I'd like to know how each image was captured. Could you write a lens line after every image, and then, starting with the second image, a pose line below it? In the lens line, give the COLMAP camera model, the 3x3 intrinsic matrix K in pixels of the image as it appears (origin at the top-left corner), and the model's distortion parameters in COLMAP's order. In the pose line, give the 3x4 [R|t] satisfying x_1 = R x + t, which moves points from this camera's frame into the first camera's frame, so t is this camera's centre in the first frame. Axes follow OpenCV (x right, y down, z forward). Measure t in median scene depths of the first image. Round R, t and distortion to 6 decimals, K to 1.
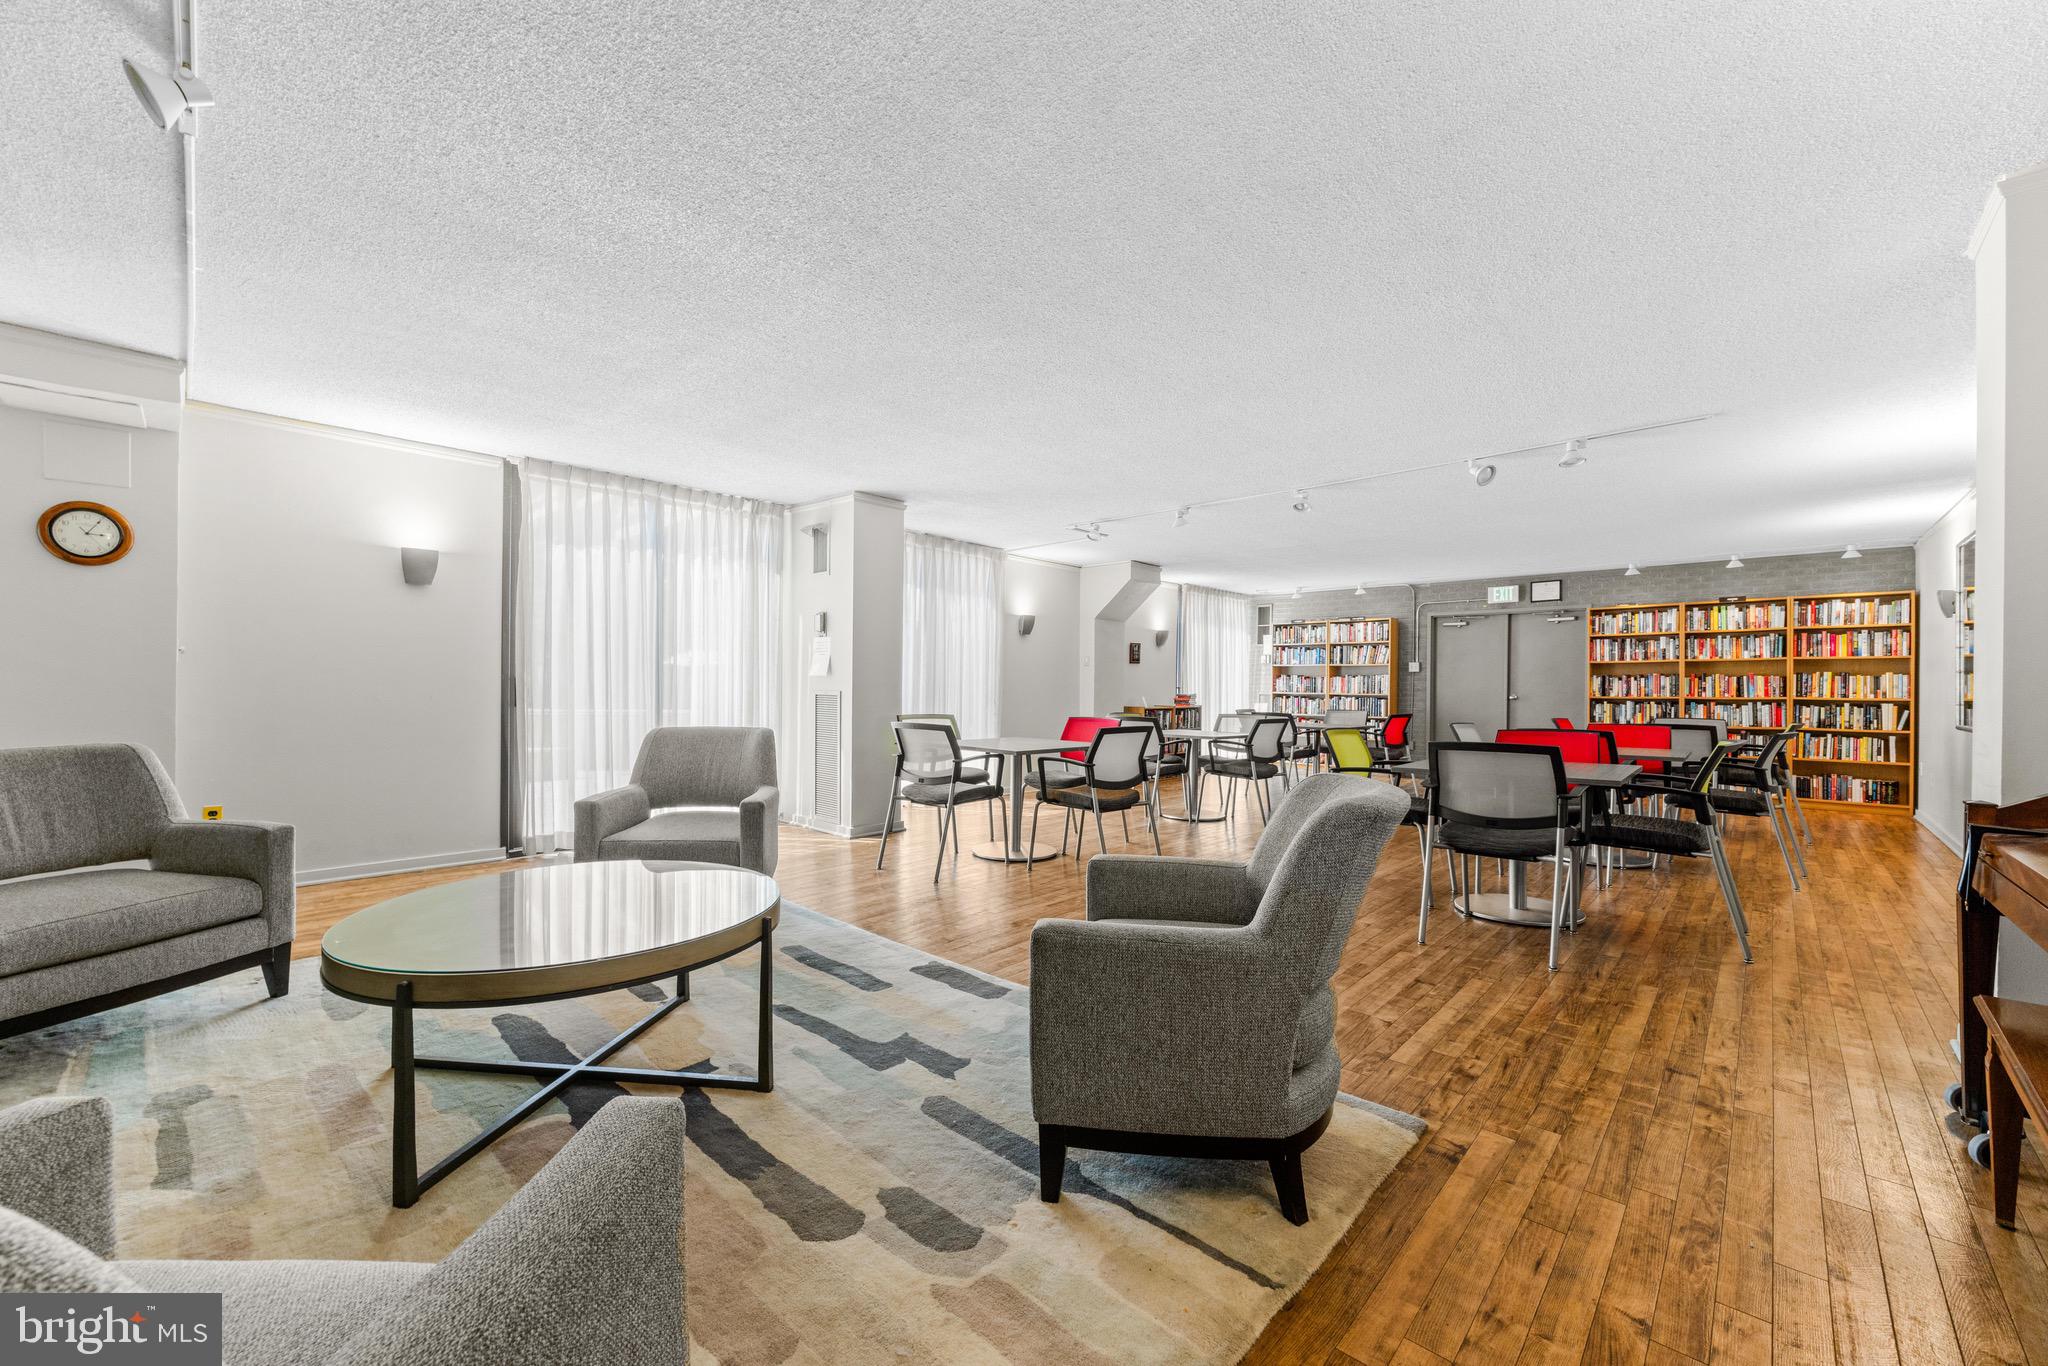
lens RADIAL K [[796.9, 0, 1023.1], [0, 796.9, 682.9], [0, 0, 1]] dist [-0.001943, -0.000338]
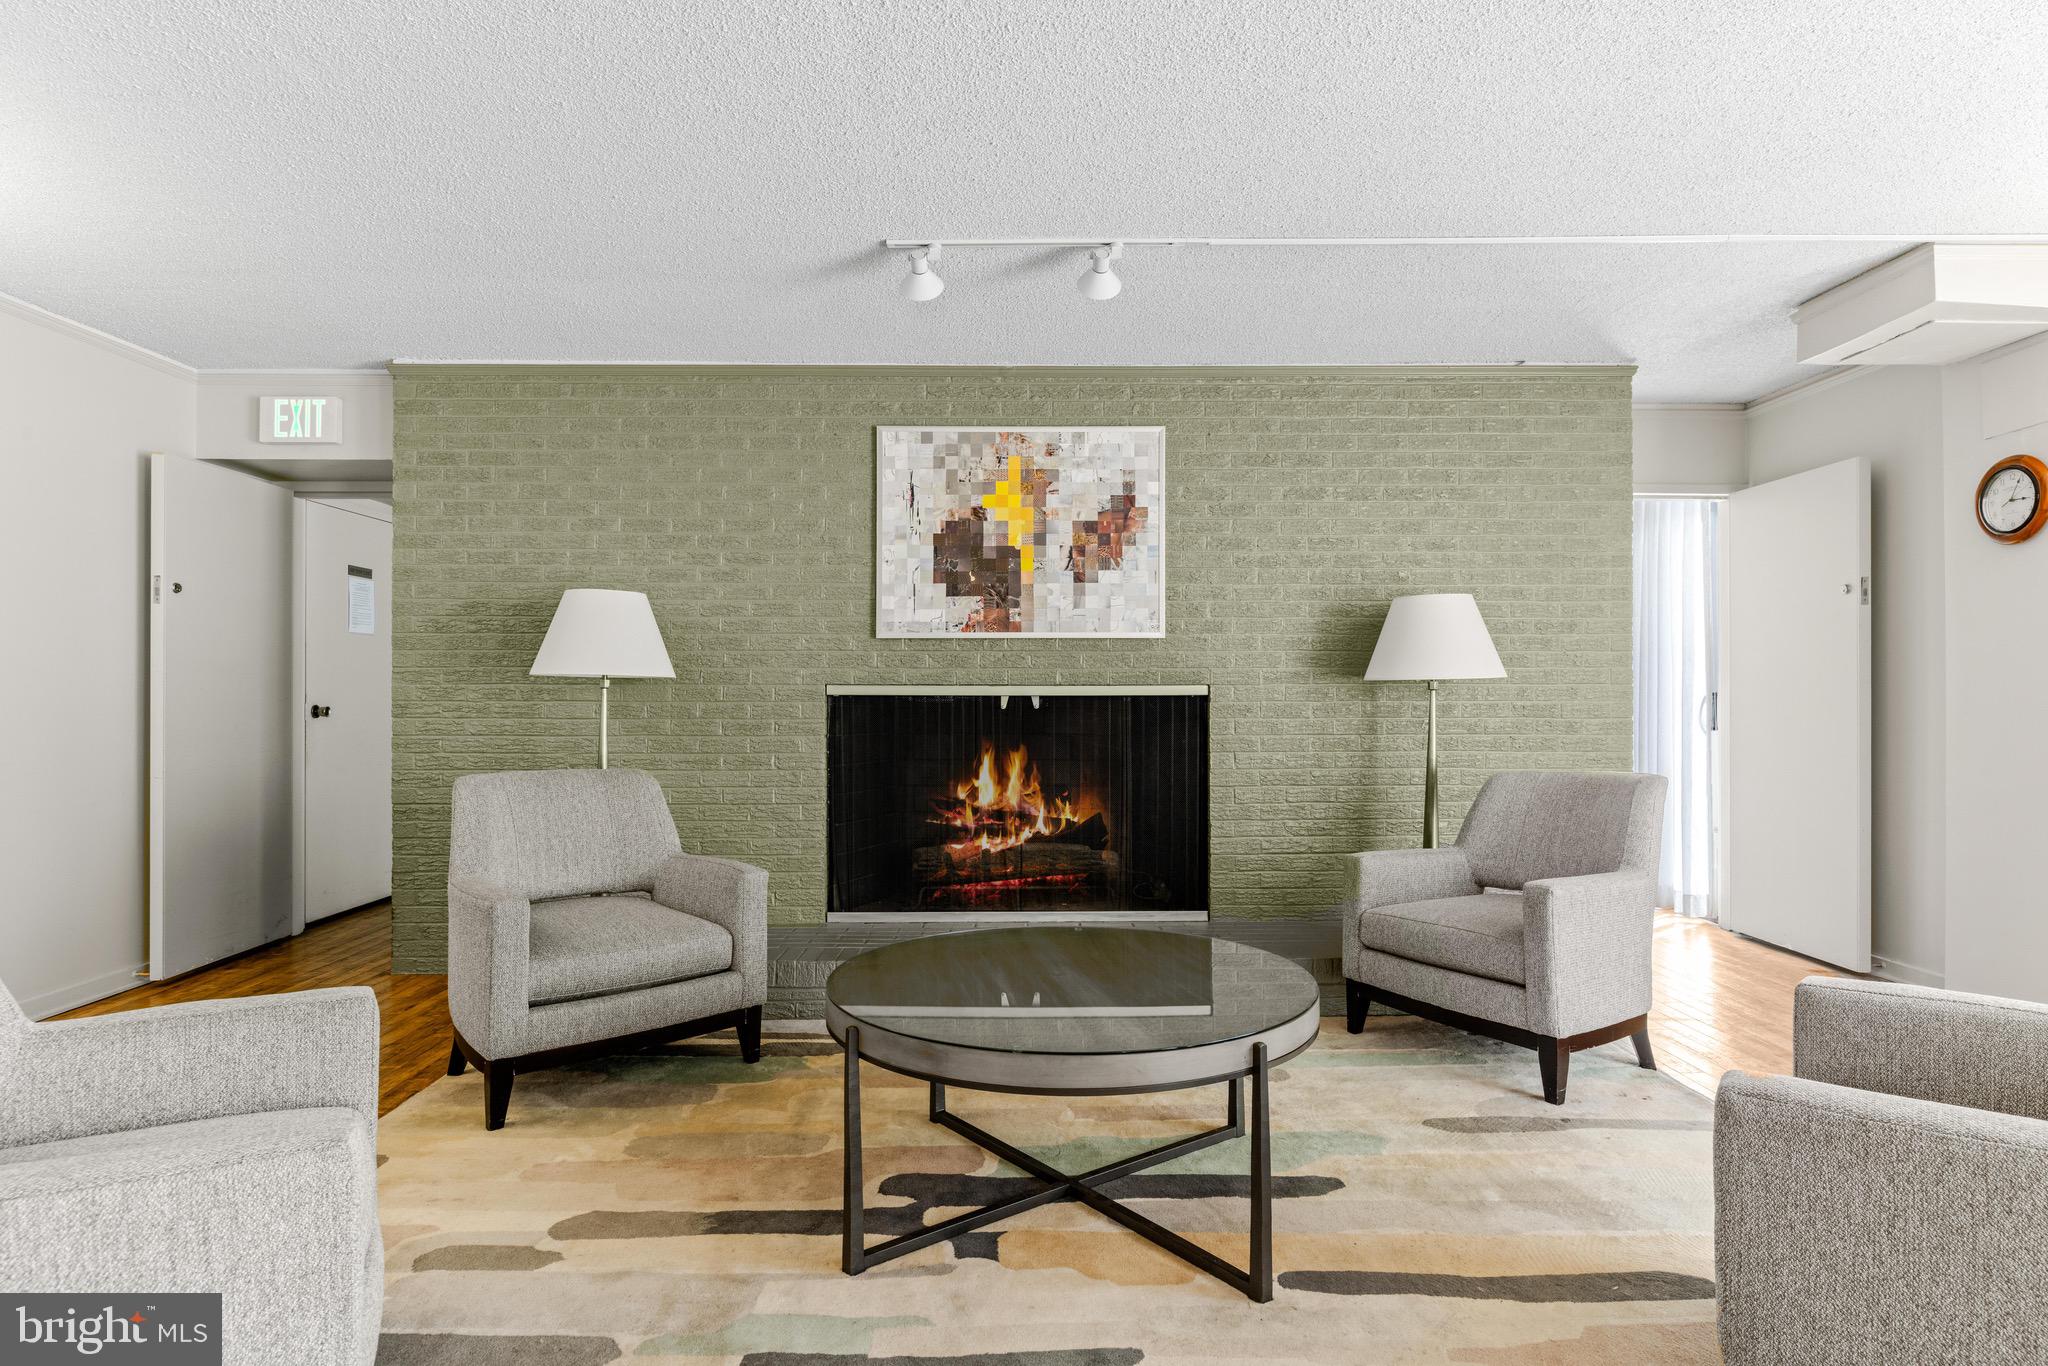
lens RADIAL K [[1126.7, 0, 1022.4], [0, 1126.7, 691.1], [0, 0, 1]] dist [-0.002262, 0.000213]
pose [[-0.725248, -0.014706, -0.688330, 0.242828], [-0.013267, 0.999885, -0.007383, 0.003614], [0.688359, 0.003778, -0.725360, 1.688522]]
